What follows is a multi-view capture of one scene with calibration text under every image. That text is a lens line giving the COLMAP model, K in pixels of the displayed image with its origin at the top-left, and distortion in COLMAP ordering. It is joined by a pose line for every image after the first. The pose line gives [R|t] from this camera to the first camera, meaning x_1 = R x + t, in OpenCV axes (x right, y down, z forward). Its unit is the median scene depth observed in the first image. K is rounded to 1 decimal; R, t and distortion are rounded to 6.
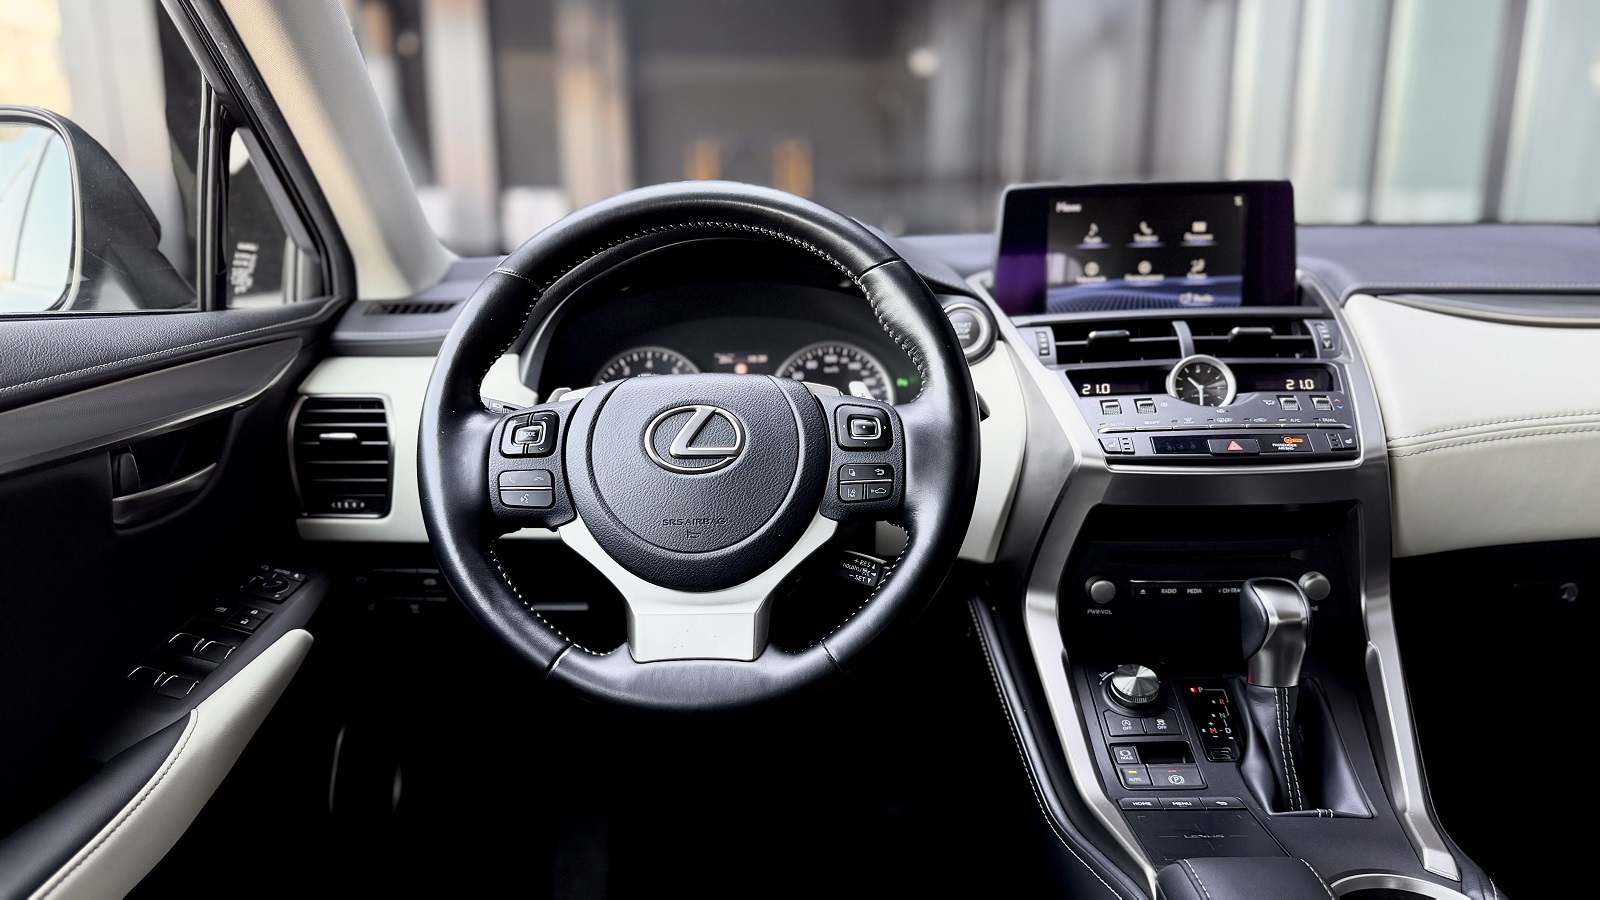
lens RADIAL K [[1066.0, 0, 773.8], [0, 1066.0, 518.9], [0, 0, 1]] dist [0.014212, -0.045337]
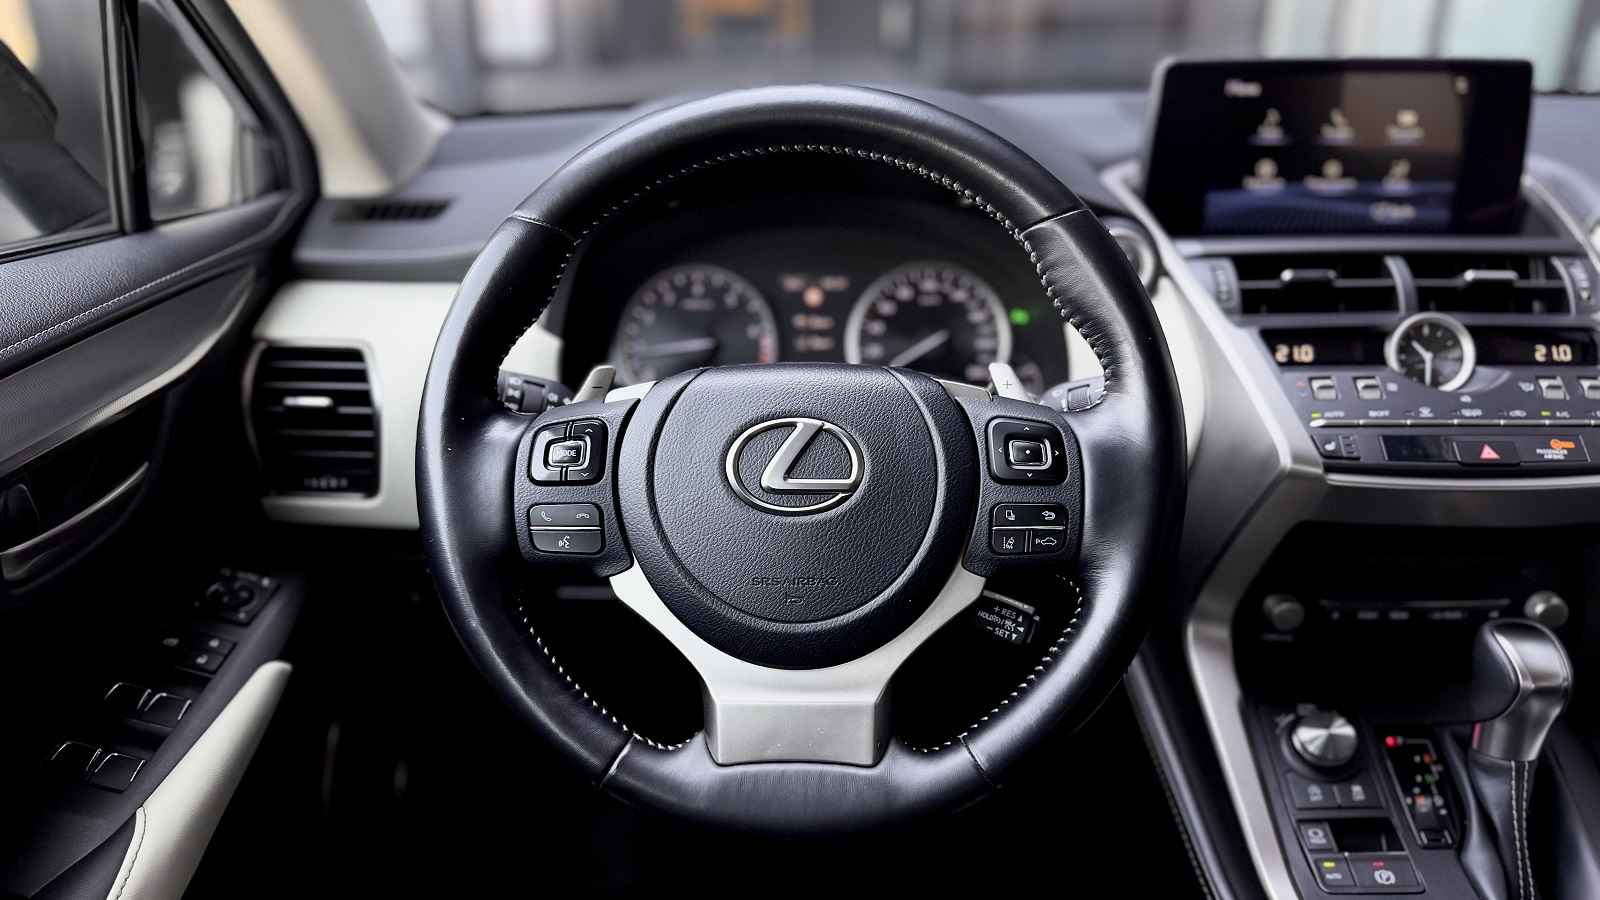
lens RADIAL K [[1066.0, 0, 771.1], [0, 1066.0, 492.4], [0, 0, 1]] dist [0.014212, -0.045337]
pose [[0.999939, 0.006807, 0.008726, -0.082787], [-0.008102, 0.987358, 0.158298, -0.146856], [-0.007538, -0.158359, 0.987353, 0.234830]]
